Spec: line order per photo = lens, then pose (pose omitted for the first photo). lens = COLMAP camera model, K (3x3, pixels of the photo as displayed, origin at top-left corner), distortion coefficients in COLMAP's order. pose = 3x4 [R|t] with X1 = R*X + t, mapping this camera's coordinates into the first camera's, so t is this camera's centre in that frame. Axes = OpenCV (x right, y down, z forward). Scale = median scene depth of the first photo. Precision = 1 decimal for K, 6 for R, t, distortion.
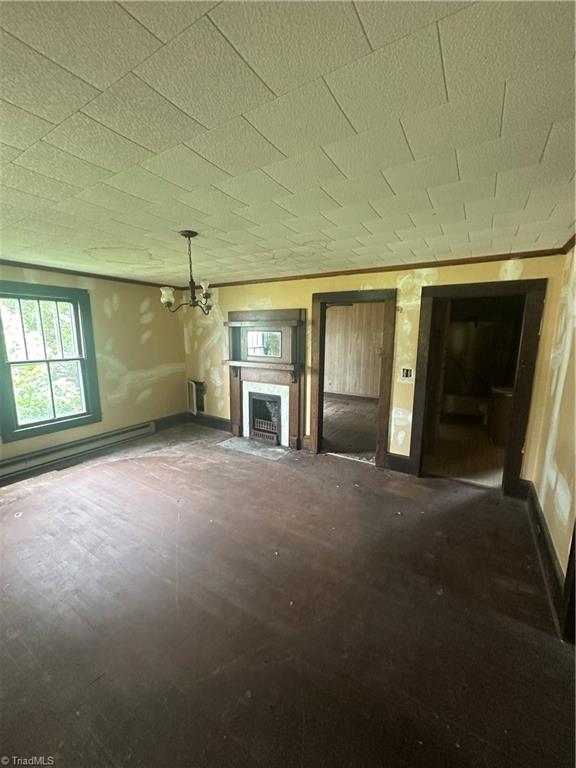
lens RADIAL K [[311.1, 0, 288.0], [0, 311.1, 384.0], [0, 0, 1]] dist [-0.000004, -0.000006]
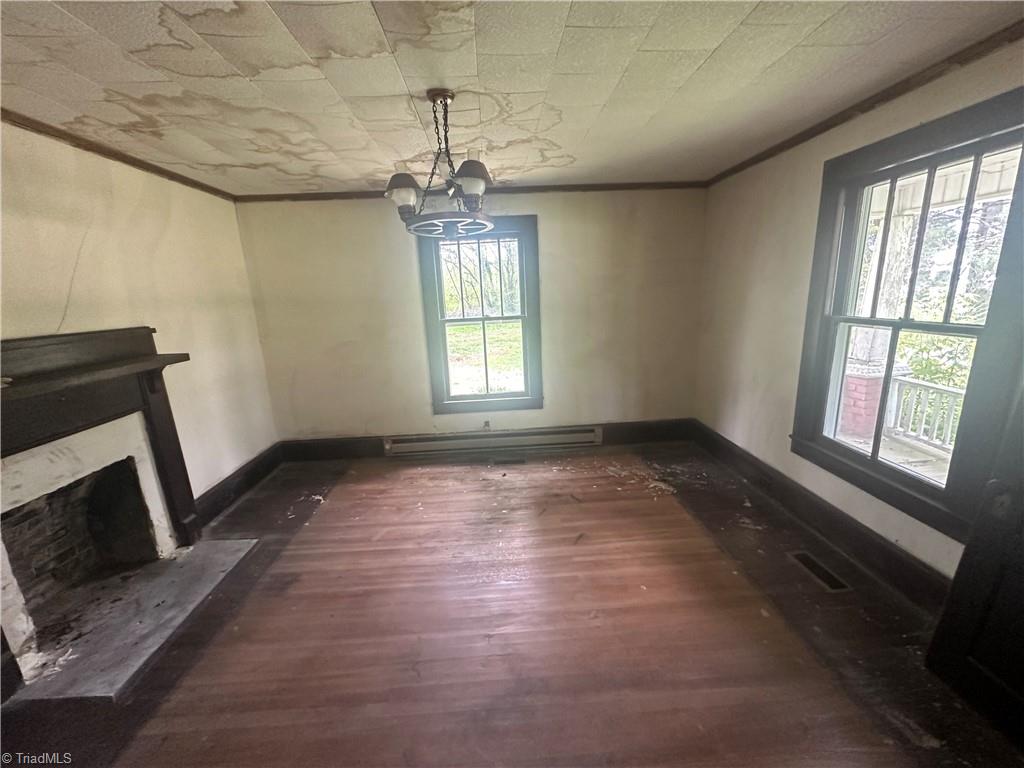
lens RADIAL K [[414.8, 0, 512.0], [0, 414.8, 384.0], [0, 0, 1]] dist [-0.000004, -0.000006]
pose [[0.557884, 0.157167, -0.814901, 0.126762], [-0.095010, 0.987544, 0.125420, -0.050256], [0.824463, 0.007454, 0.565867, 0.460821]]
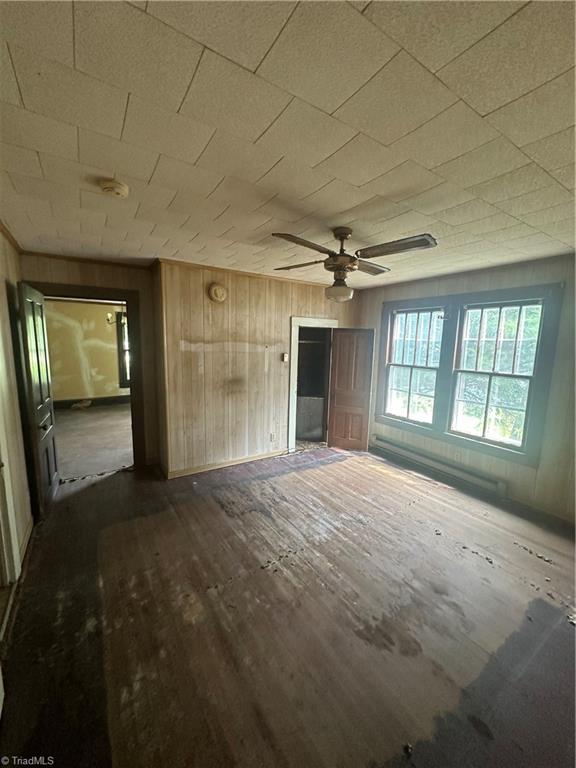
lens RADIAL K [[311.1, 0, 288.0], [0, 311.1, 384.0], [0, 0, 1]] dist [-0.000004, -0.000006]
pose [[-0.425733, 0.116644, -0.897299, 0.411999], [-0.177629, 0.961587, 0.209279, -0.163124], [0.887243, 0.248484, -0.388660, 1.014452]]
